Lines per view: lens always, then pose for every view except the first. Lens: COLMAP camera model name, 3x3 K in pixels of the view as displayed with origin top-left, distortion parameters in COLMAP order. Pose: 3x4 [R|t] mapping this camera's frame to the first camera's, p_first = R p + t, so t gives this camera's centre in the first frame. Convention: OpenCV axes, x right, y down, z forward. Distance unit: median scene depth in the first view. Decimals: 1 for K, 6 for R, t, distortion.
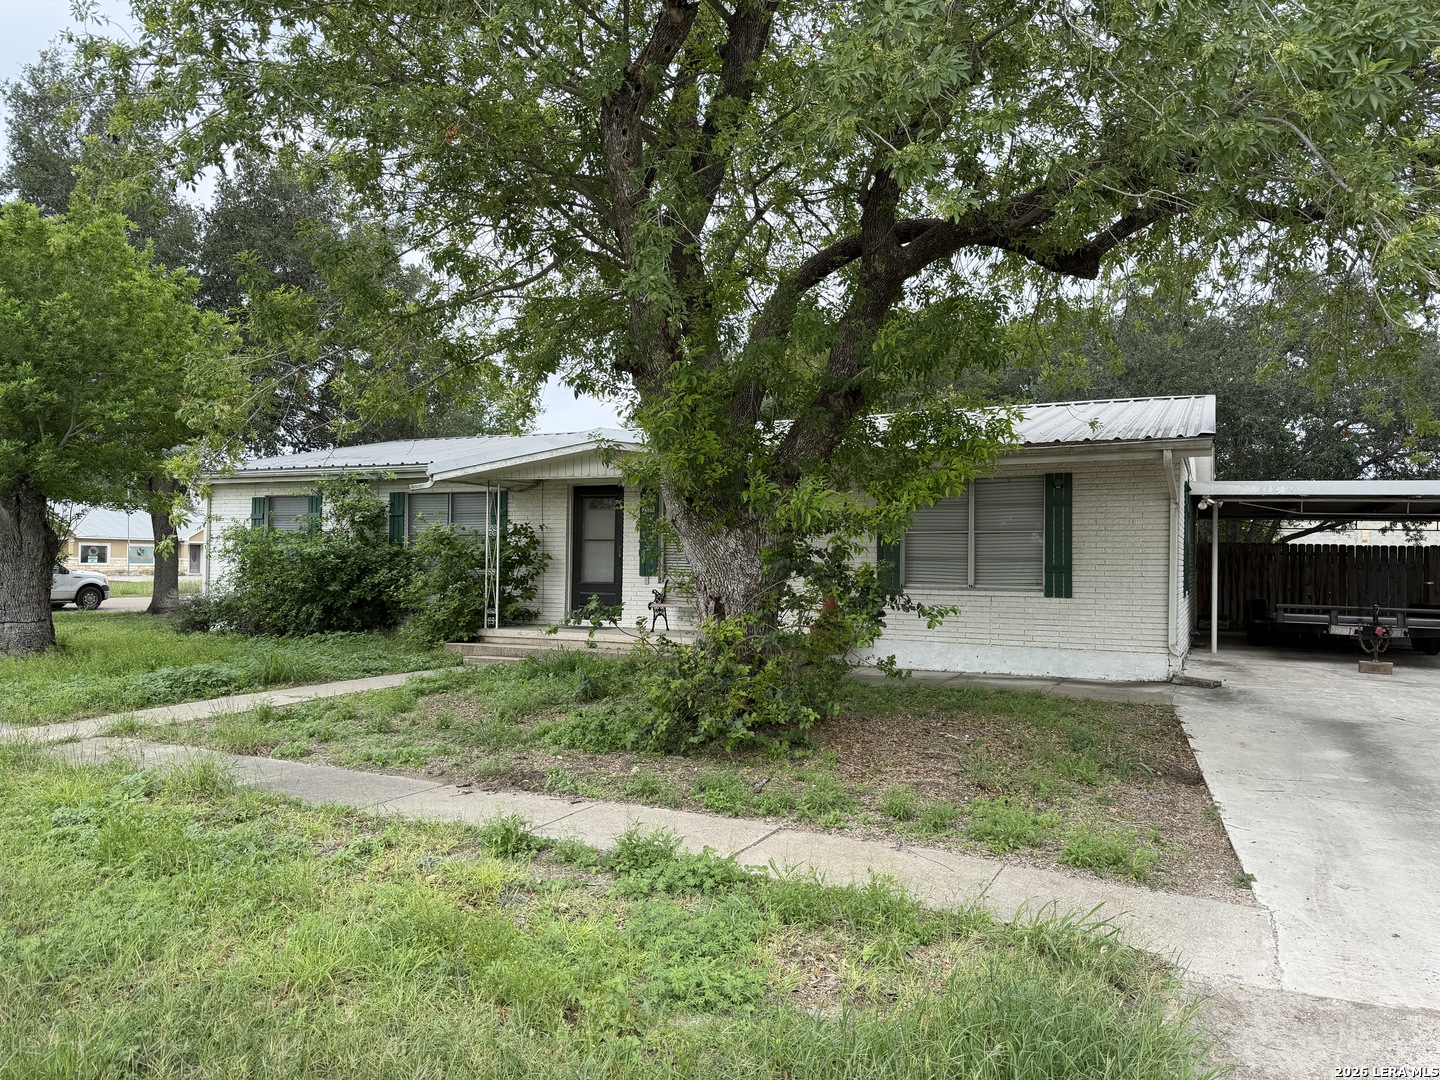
lens RADIAL K [[1011.0, 0, 719.8], [0, 1011.0, 541.2], [0, 0, 1]] dist [-0.002106, -0.001434]
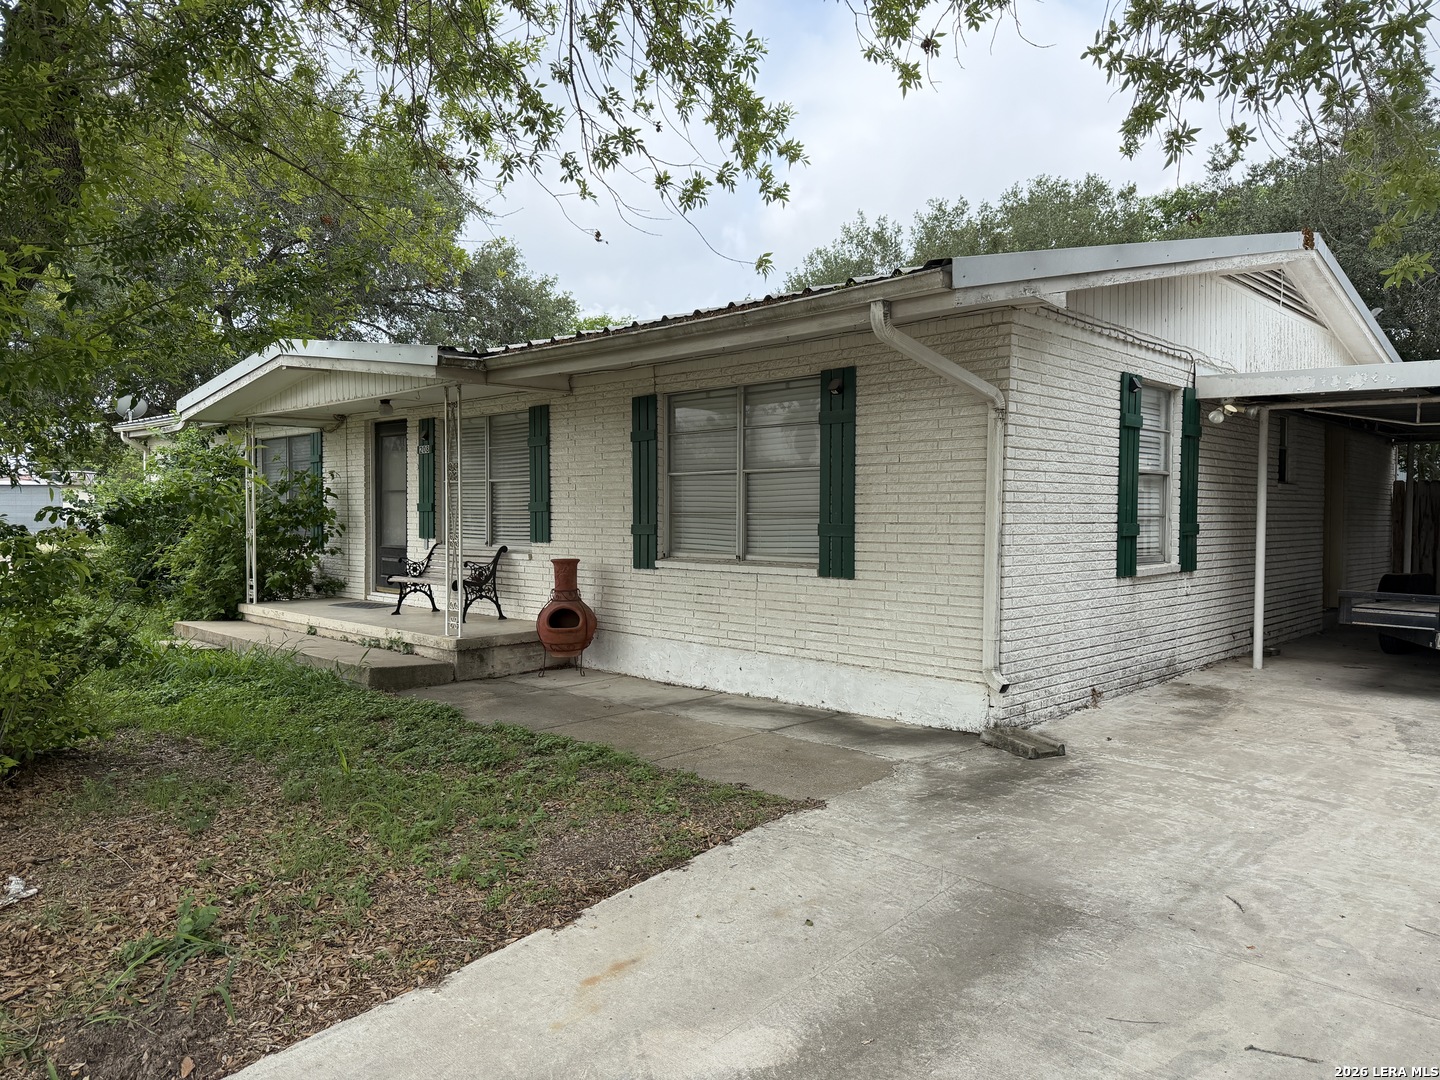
lens RADIAL K [[1011.0, 0, 720.0], [0, 1011.0, 540.7], [0, 0, 1]] dist [-0.002106, -0.001434]
pose [[0.943591, -0.000289, -0.331112, 0.455956], [0.015630, 0.998924, 0.043671, 0.006577], [0.330743, -0.046383, 0.942580, 0.407703]]
